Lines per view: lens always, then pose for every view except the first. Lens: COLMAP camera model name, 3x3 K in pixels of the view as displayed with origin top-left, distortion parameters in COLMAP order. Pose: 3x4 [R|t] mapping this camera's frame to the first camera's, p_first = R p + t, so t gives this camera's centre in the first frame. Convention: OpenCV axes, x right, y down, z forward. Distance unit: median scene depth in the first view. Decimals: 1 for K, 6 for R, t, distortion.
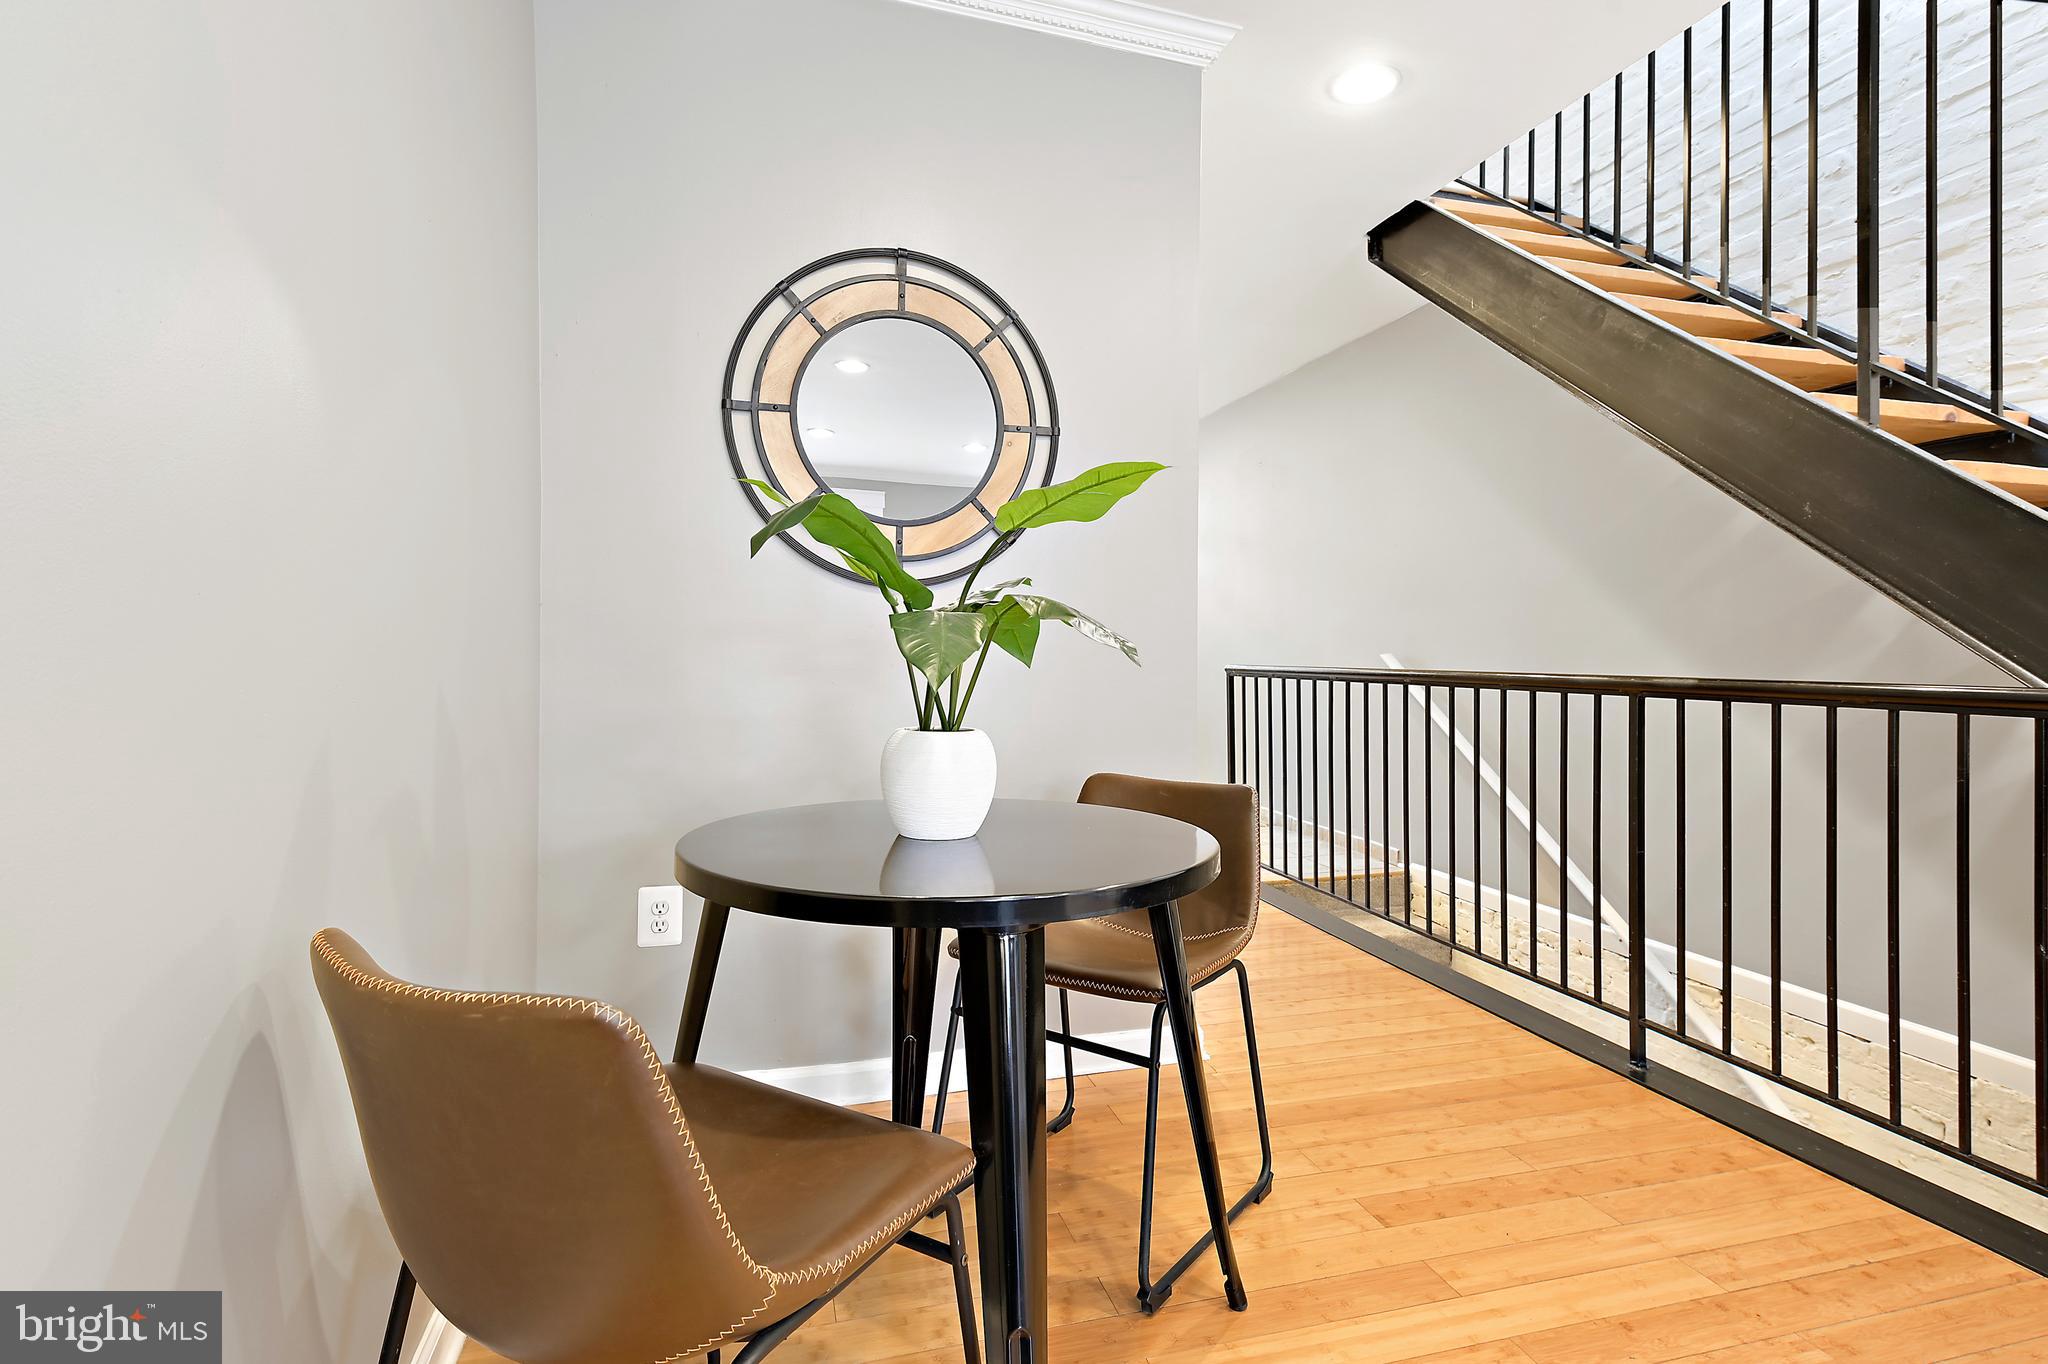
lens RADIAL K [[970.3, 0, 1023.1], [0, 970.3, 663.1], [0, 0, 1]] dist [-0.002948, 0.000518]
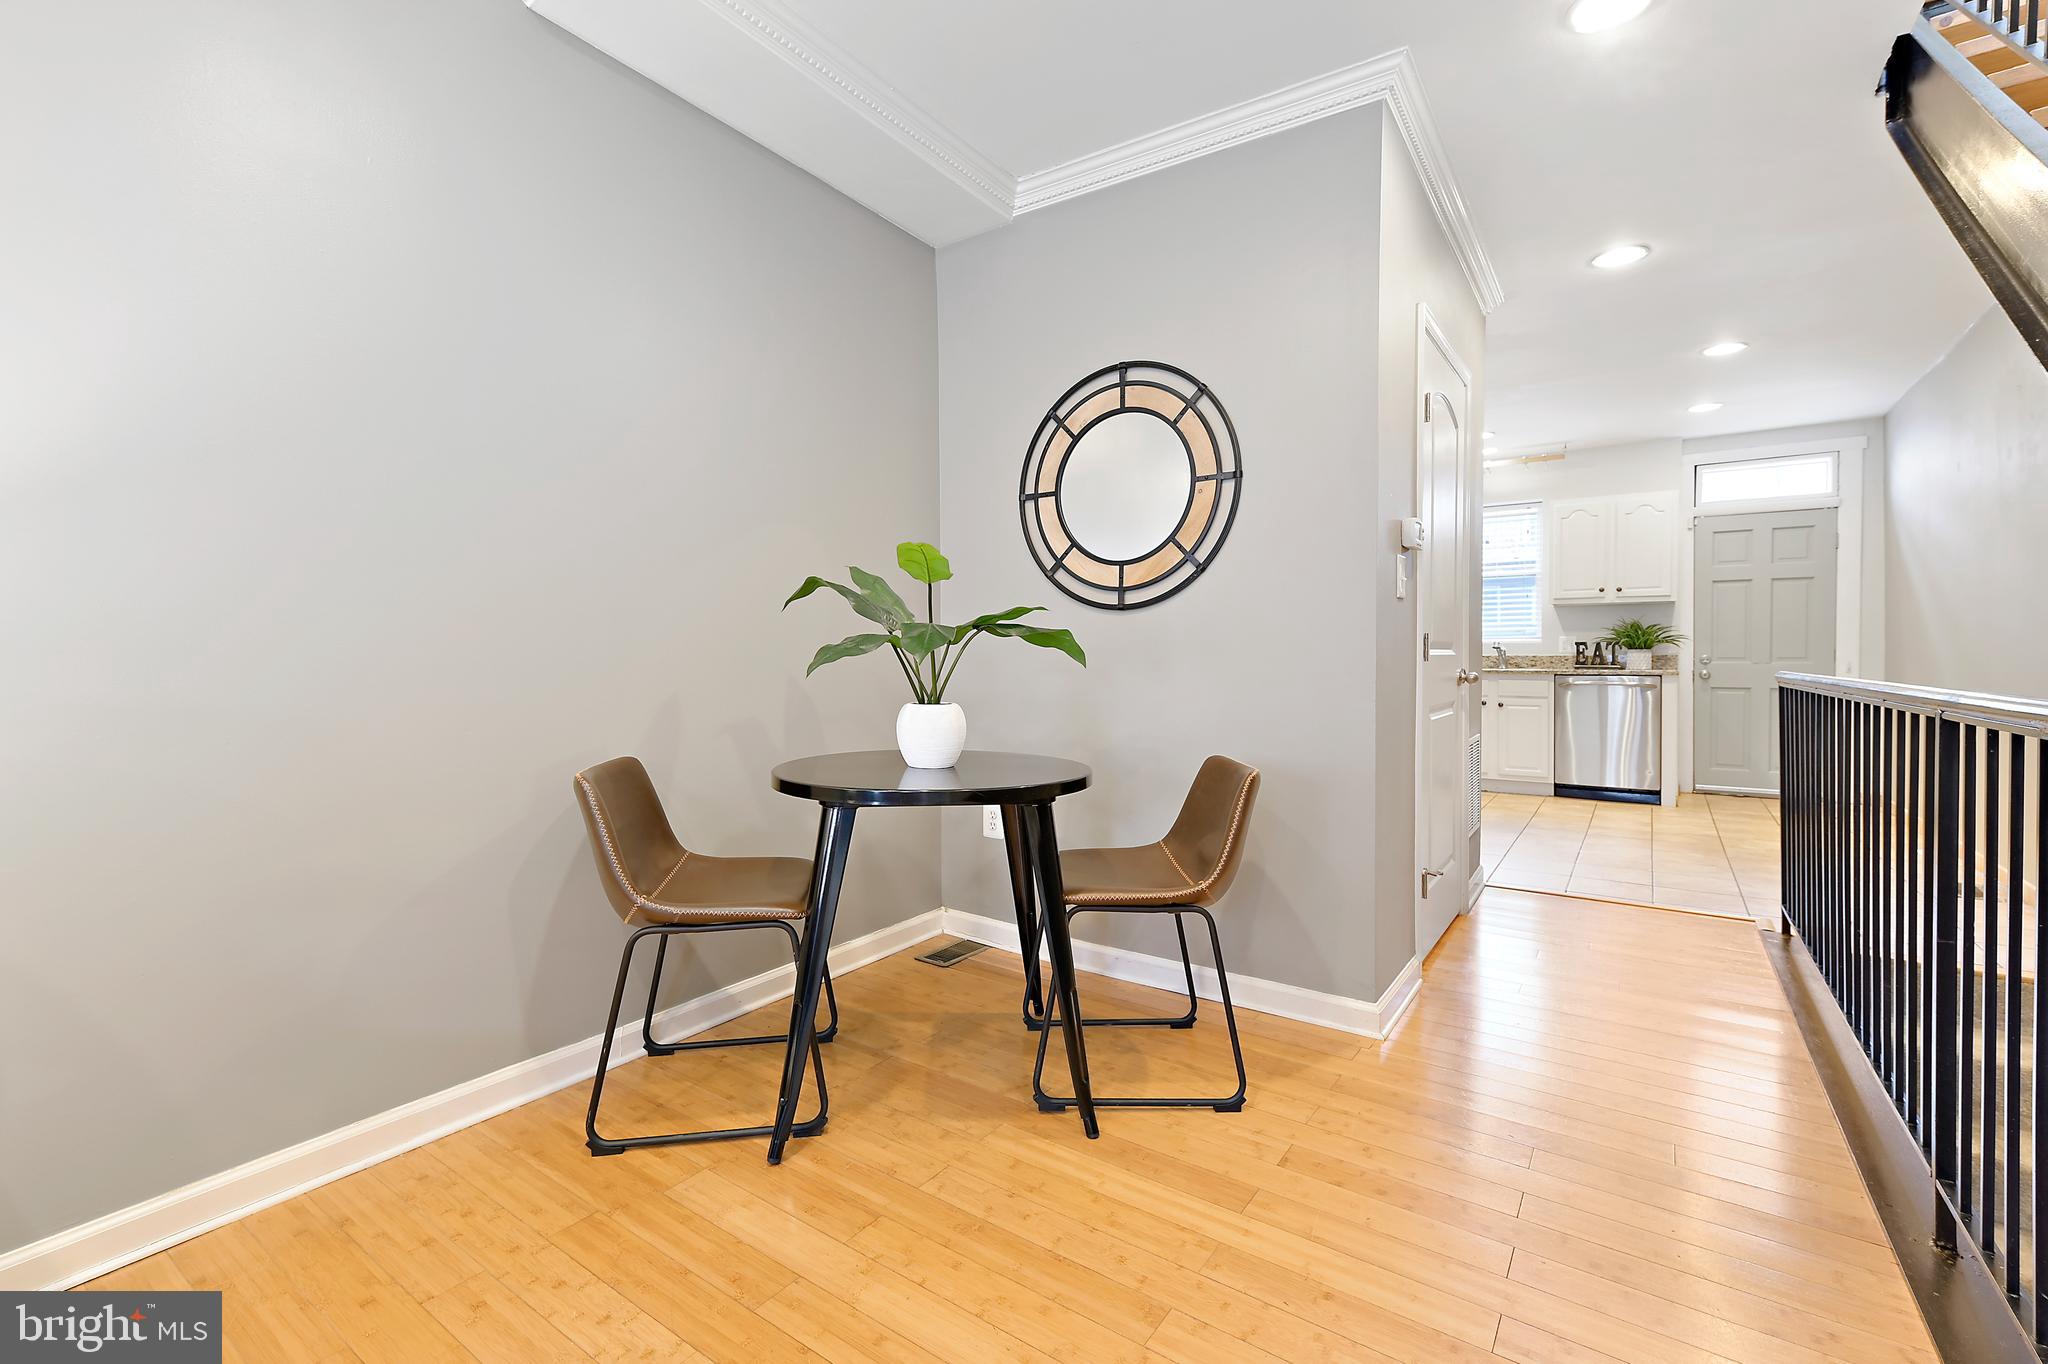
lens RADIAL K [[898.4, 0, 1031.5], [0, 898.4, 680.3], [0, 0, 1]] dist [-0.001655, -0.000682]
pose [[0.636724, 0.013495, -0.770973, 0.777440], [-0.005826, 0.999902, 0.012691, 0.006312], [0.771069, -0.003589, 0.636741, 0.092882]]
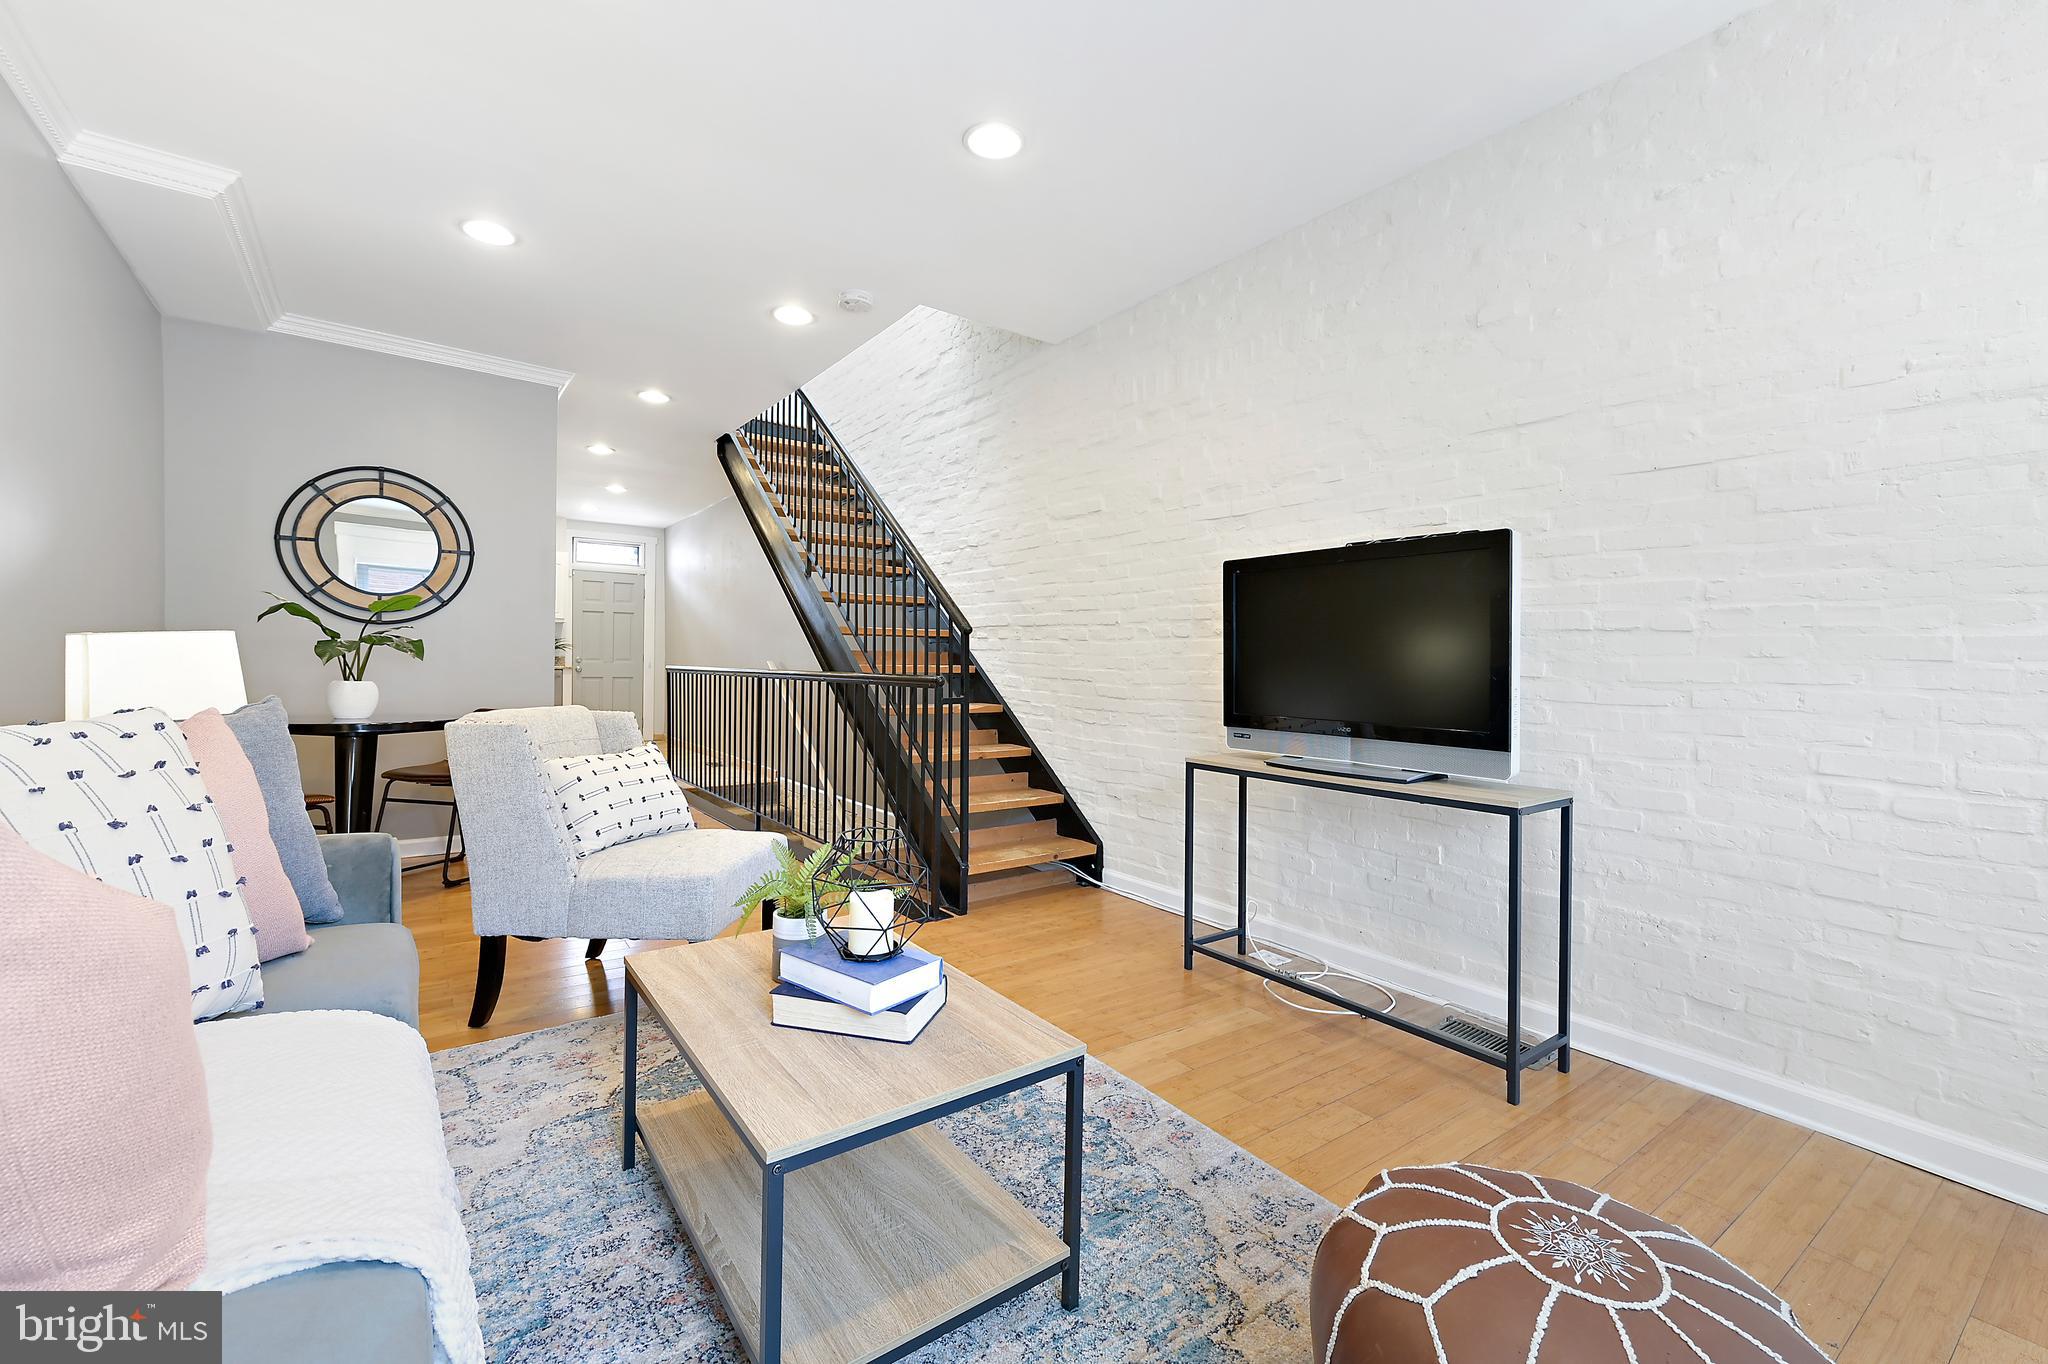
lens RADIAL K [[852.3, 0, 1019.0], [0, 852.3, 672.7], [0, 0, 1]] dist [0.012042, 0.000030]
pose [[0.938822, 0.001925, 0.344397, 0.549063], [-0.002100, 0.999998, 0.000134, 0.026561], [-0.344396, -0.000849, 0.938824, -1.277409]]
